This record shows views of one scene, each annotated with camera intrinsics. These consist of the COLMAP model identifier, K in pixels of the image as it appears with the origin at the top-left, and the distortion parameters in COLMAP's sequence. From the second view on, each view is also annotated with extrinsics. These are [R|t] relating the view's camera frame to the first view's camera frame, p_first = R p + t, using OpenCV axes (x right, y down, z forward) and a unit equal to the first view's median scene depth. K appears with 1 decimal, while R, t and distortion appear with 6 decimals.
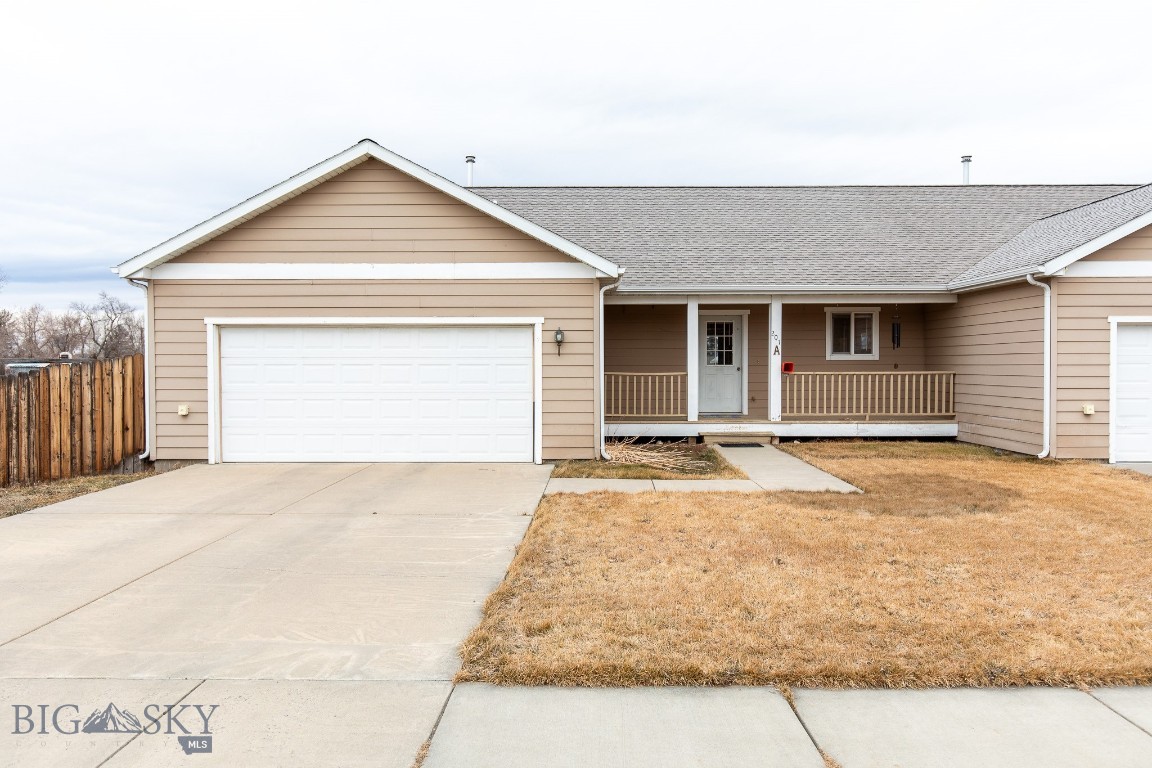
lens RADIAL K [[792.5, 0, 576.0], [0, 792.5, 384.0], [0, 0, 1]] dist [-0.000540, -0.000022]
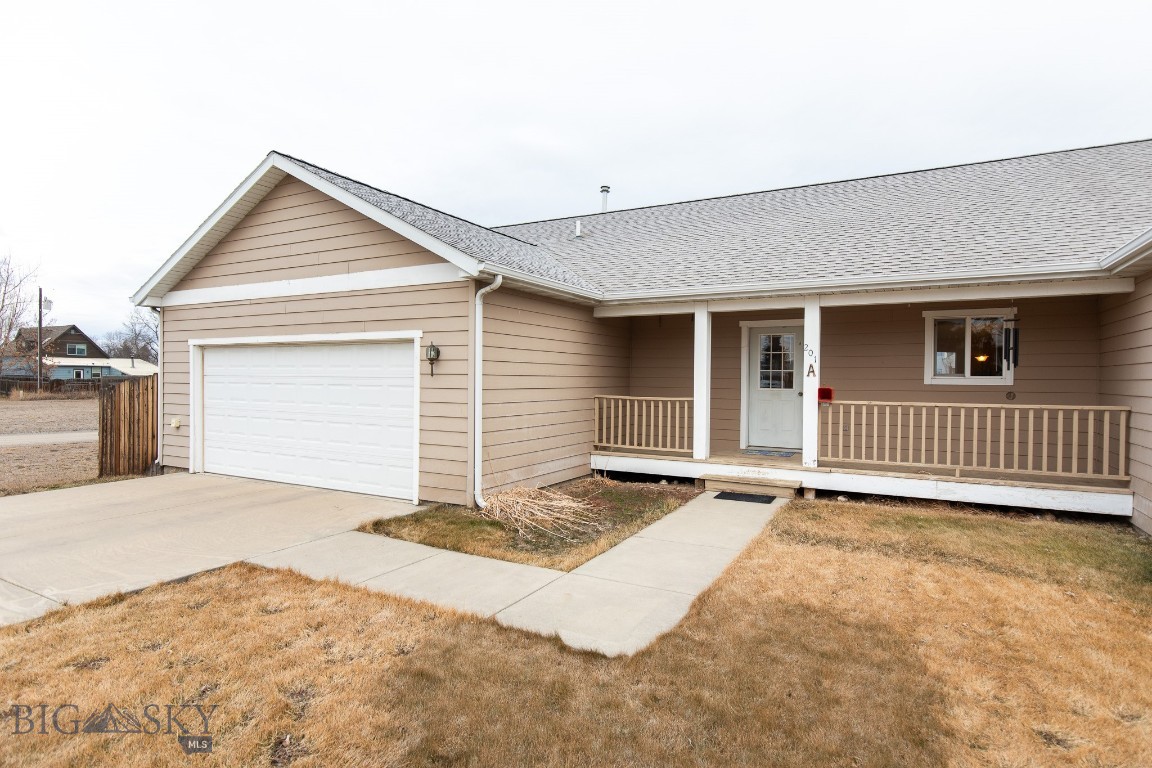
lens RADIAL K [[600.0, 0, 593.9], [0, 600.0, 385.6], [0, 0, 1]] dist [0.001854, 0.000709]
pose [[0.887128, 0.014522, -0.461295, 0.329842], [-0.021833, 0.999706, -0.010517, -0.018344], [0.461007, 0.019402, 0.887184, 0.414609]]
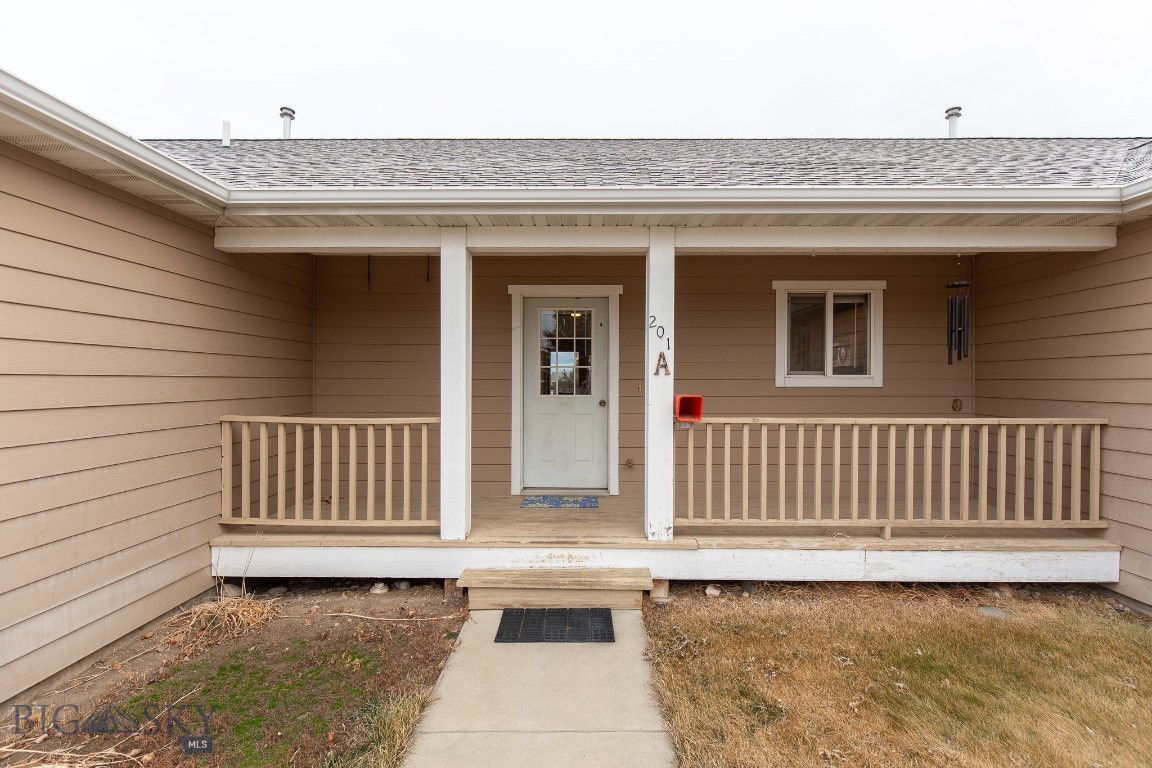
lens RADIAL K [[537.0, 0, 576.0], [0, 537.0, 384.0], [0, 0, 1]] dist [-0.001064, -0.000180]
pose [[0.999937, 0.004949, -0.010091, 0.211813], [-0.005155, 0.999777, -0.020487, -0.026647], [0.009988, 0.020537, 0.999739, 0.725544]]
